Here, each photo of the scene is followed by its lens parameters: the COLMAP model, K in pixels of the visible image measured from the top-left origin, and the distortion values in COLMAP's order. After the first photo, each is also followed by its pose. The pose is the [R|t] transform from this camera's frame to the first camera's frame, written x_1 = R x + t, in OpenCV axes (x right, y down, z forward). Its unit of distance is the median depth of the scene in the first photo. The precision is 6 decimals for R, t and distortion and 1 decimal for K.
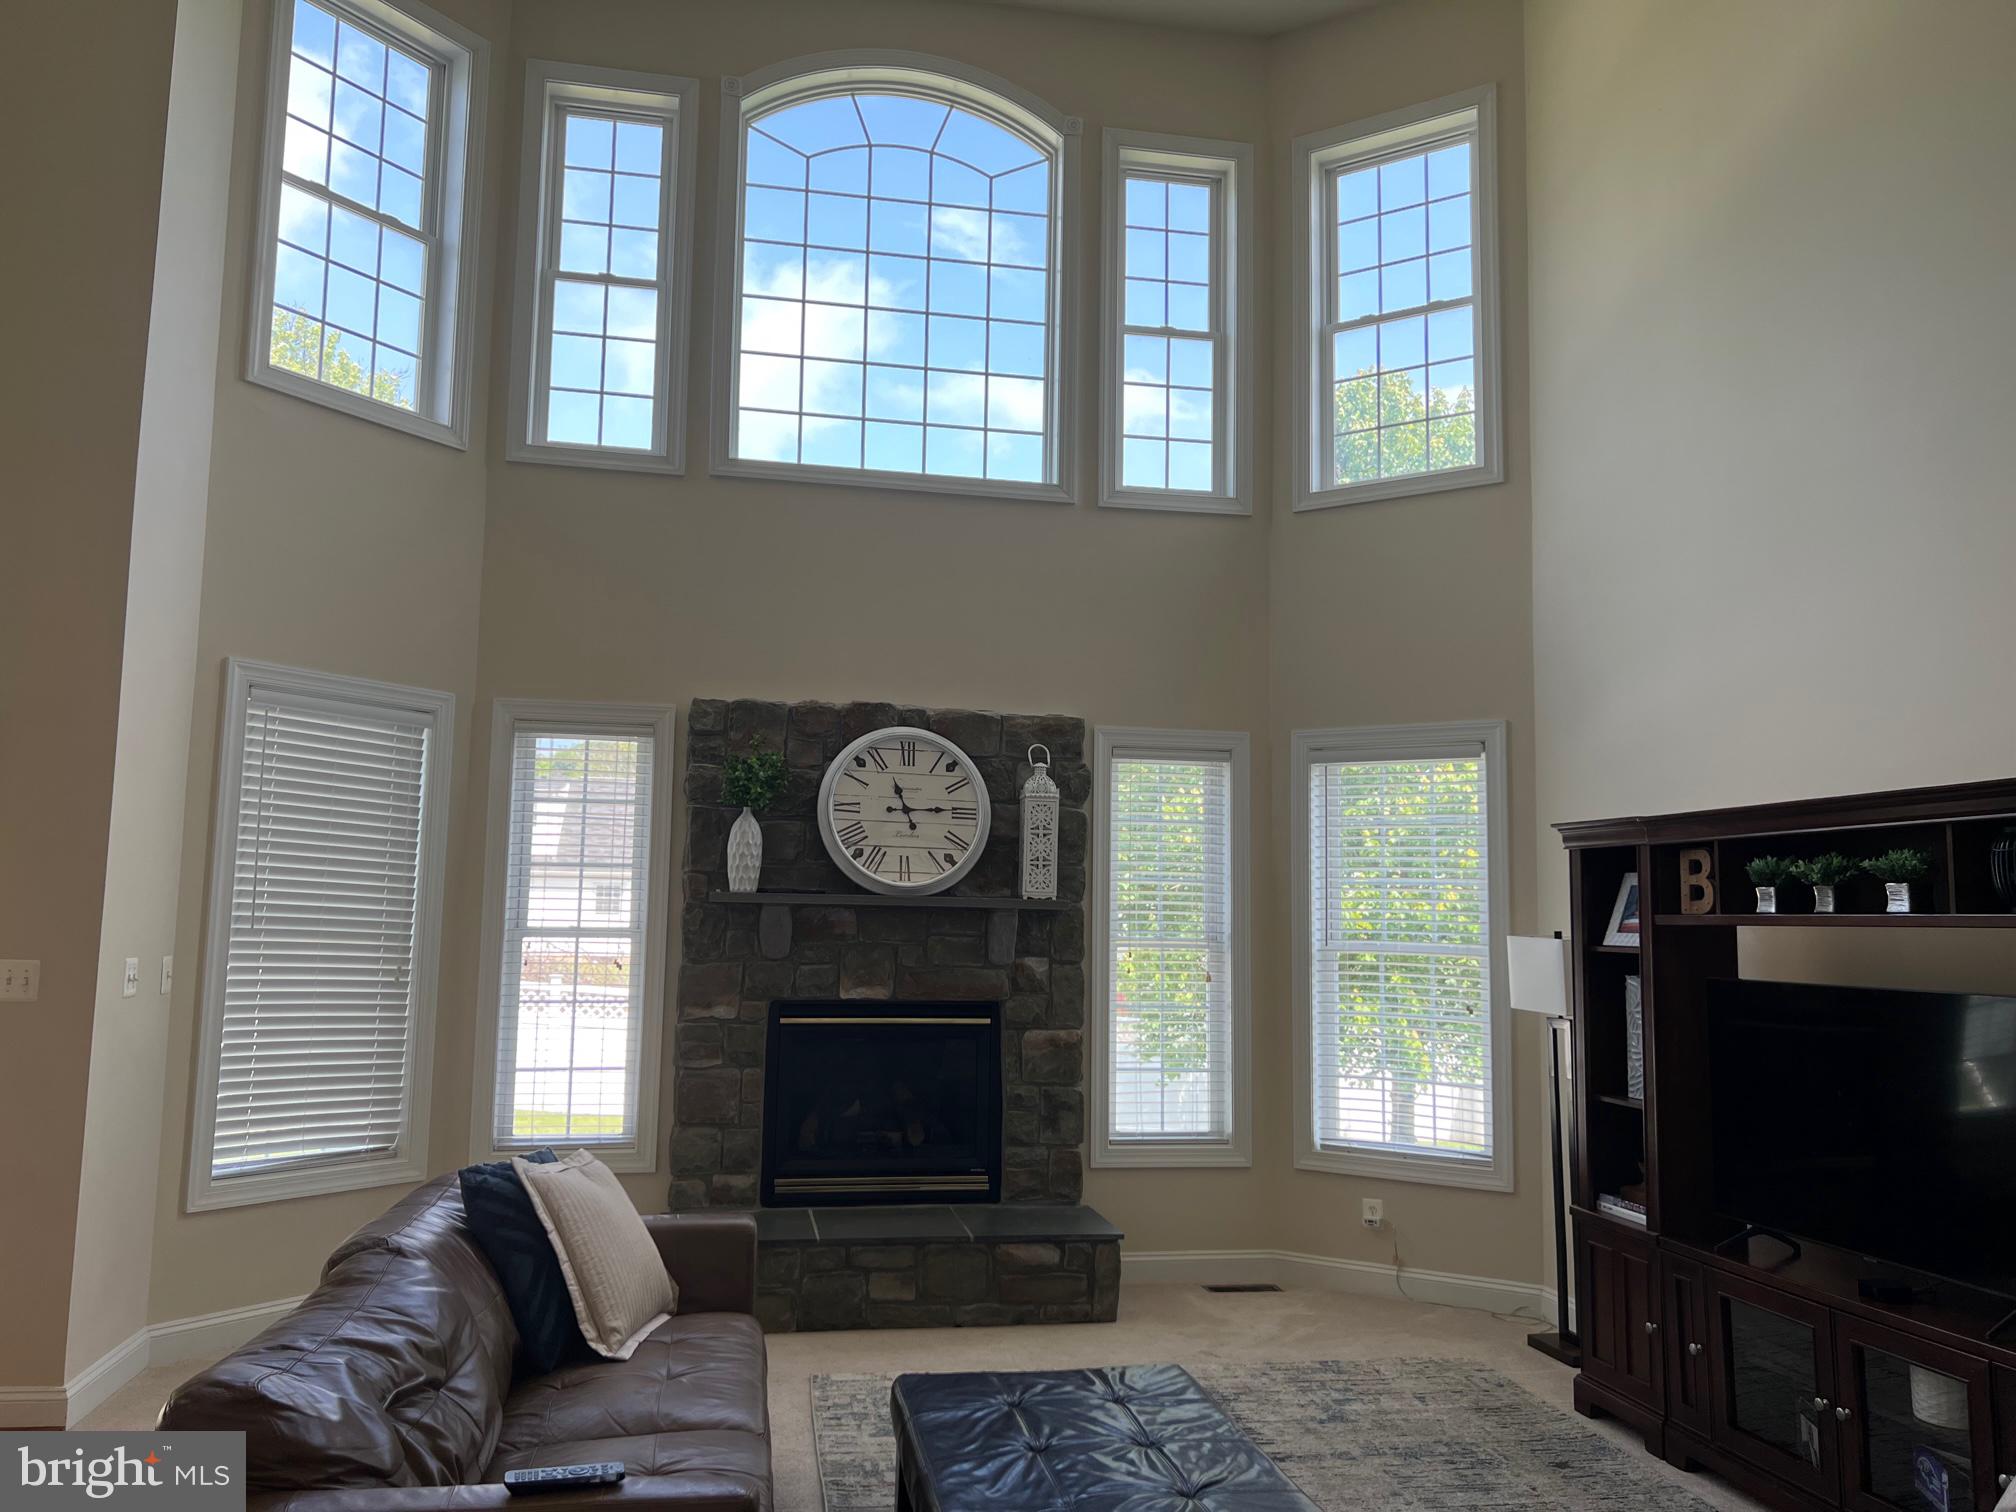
lens RADIAL K [[1498.9, 0, 1008.0], [0, 1498.9, 756.0], [0, 0, 1]] dist [0.107855, -0.074962]
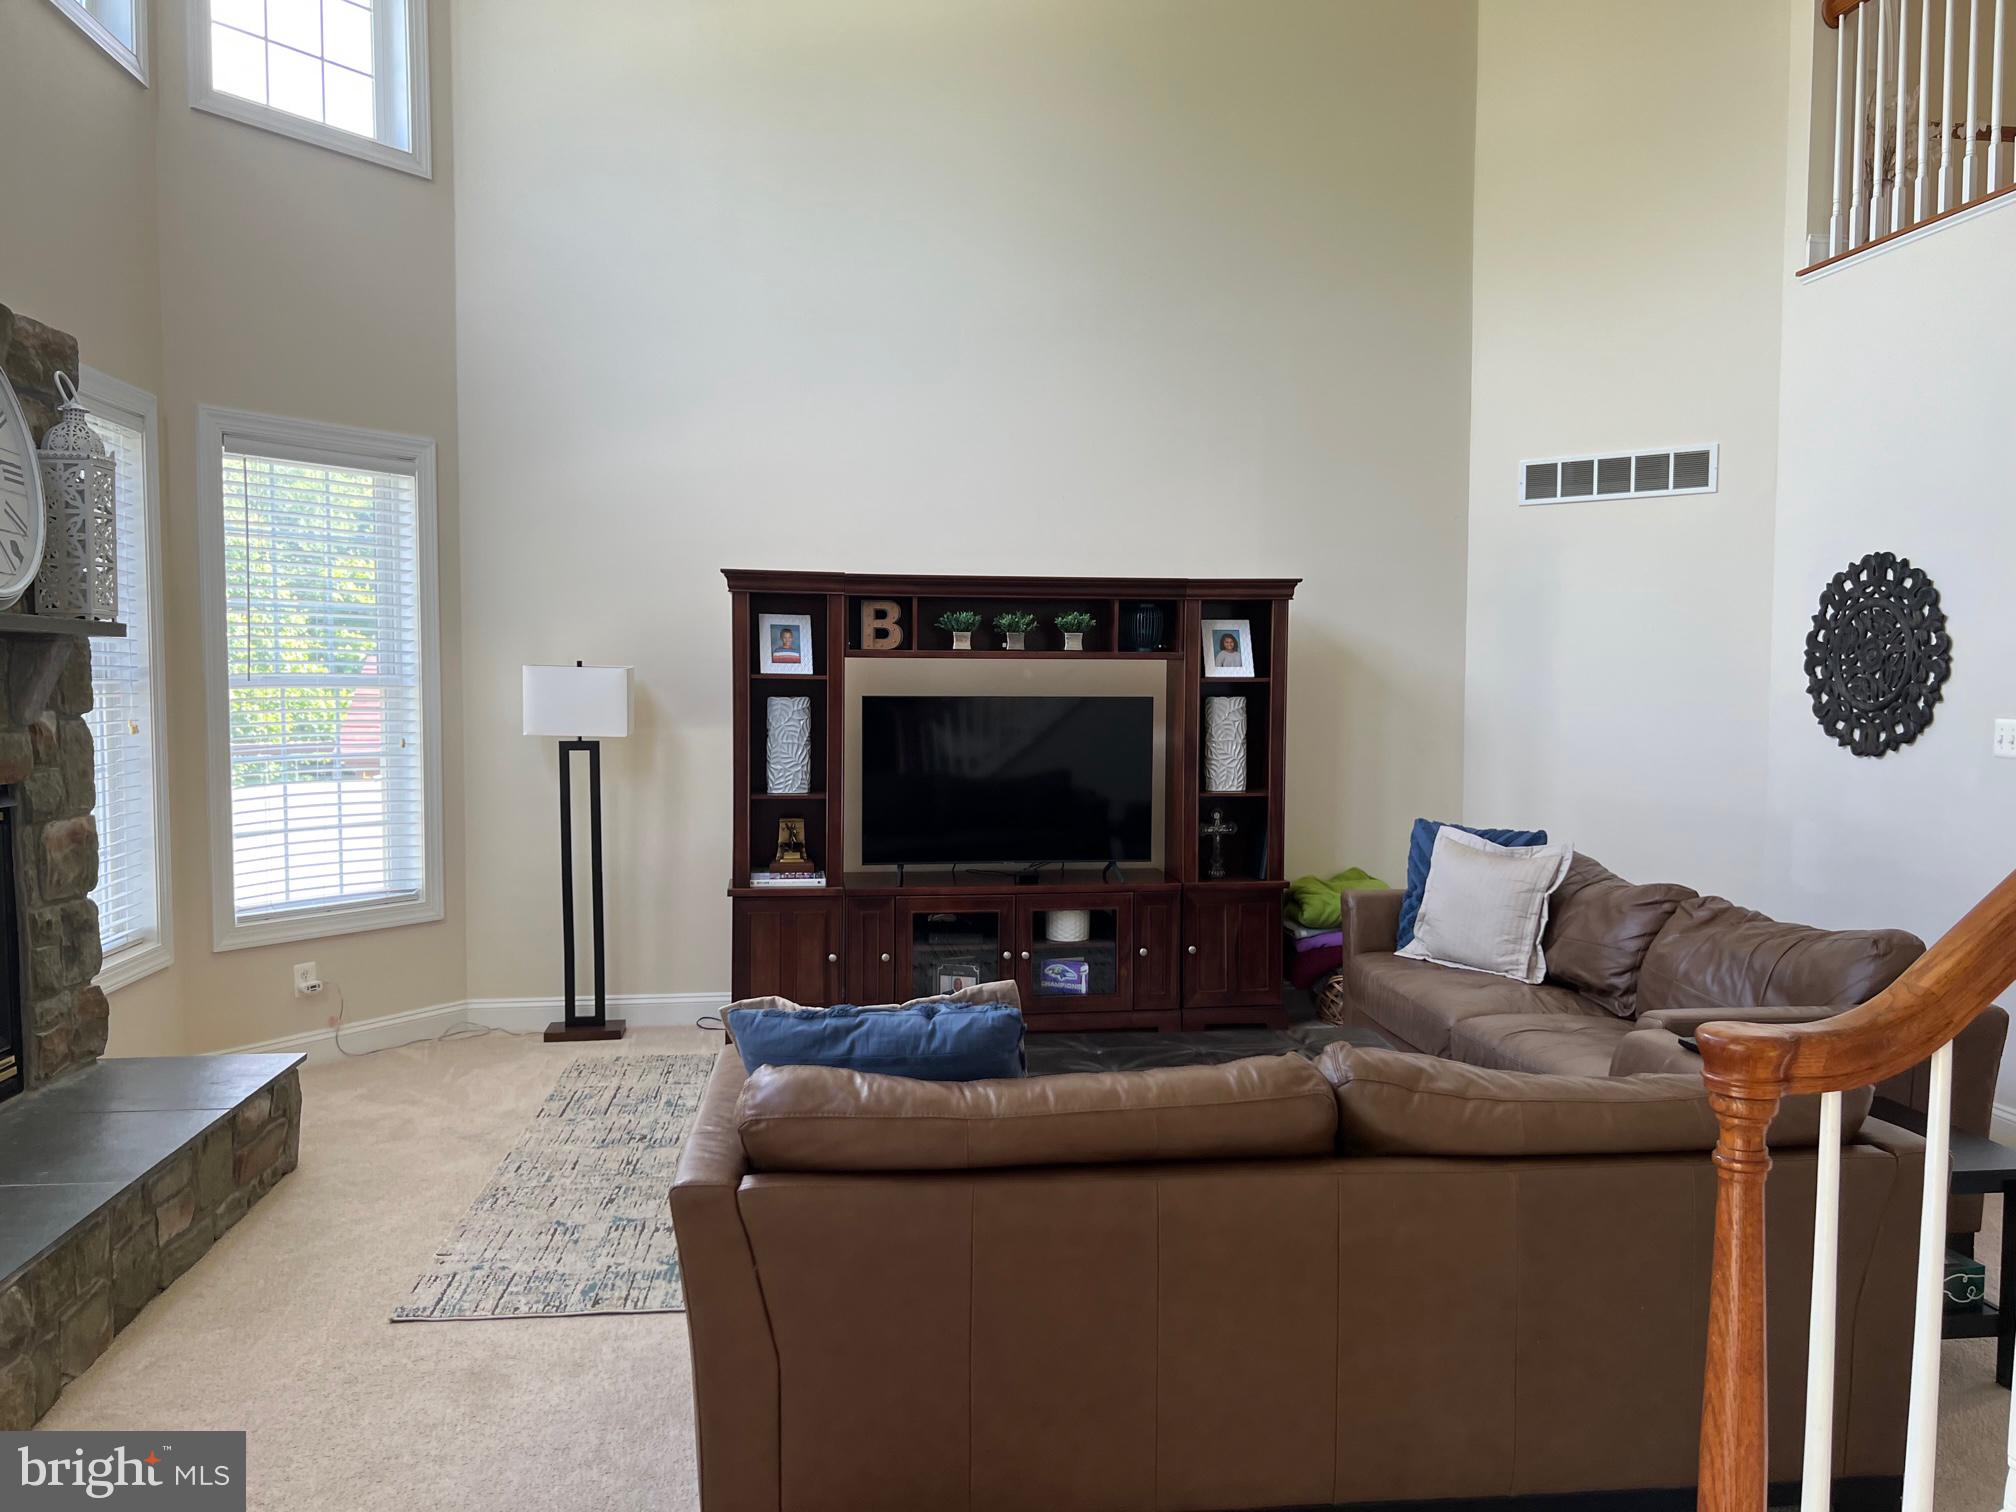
lens RADIAL K [[1508.3, 0, 1008.0], [0, 1508.3, 756.0], [0, 0, 1]] dist [0.005092, -0.004927]
pose [[0.056523, -0.070139, 0.995935, -0.608663], [-0.117154, 0.990172, 0.076382, 0.057615], [-0.991504, -0.120995, 0.047750, 0.573558]]
